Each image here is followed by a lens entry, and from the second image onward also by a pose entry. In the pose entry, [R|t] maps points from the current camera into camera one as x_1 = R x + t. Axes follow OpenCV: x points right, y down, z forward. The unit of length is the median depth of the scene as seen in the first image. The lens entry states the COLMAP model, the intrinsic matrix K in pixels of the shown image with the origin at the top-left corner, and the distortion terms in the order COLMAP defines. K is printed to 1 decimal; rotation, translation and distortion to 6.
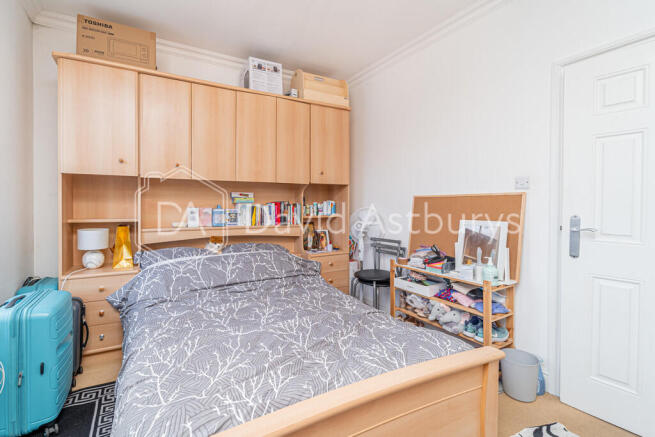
lens RADIAL K [[278.4, 0, 327.1], [0, 278.4, 207.3], [0, 0, 1]] dist [0.000063, 0.000010]
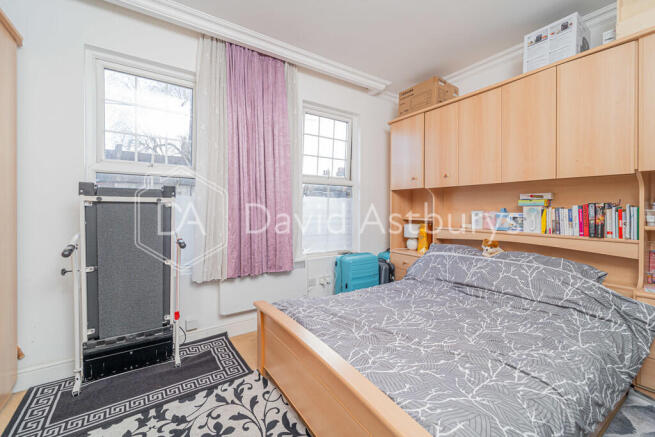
lens RADIAL K [[278.4, 0, 327.1], [0, 278.4, 207.3], [0, 0, 1]] dist [0.000063, 0.000010]
pose [[0.089535, -0.000697, -0.995983, 0.525136], [-0.002684, 0.999996, -0.000941, -0.009335], [0.995980, 0.002757, 0.089532, 0.316809]]
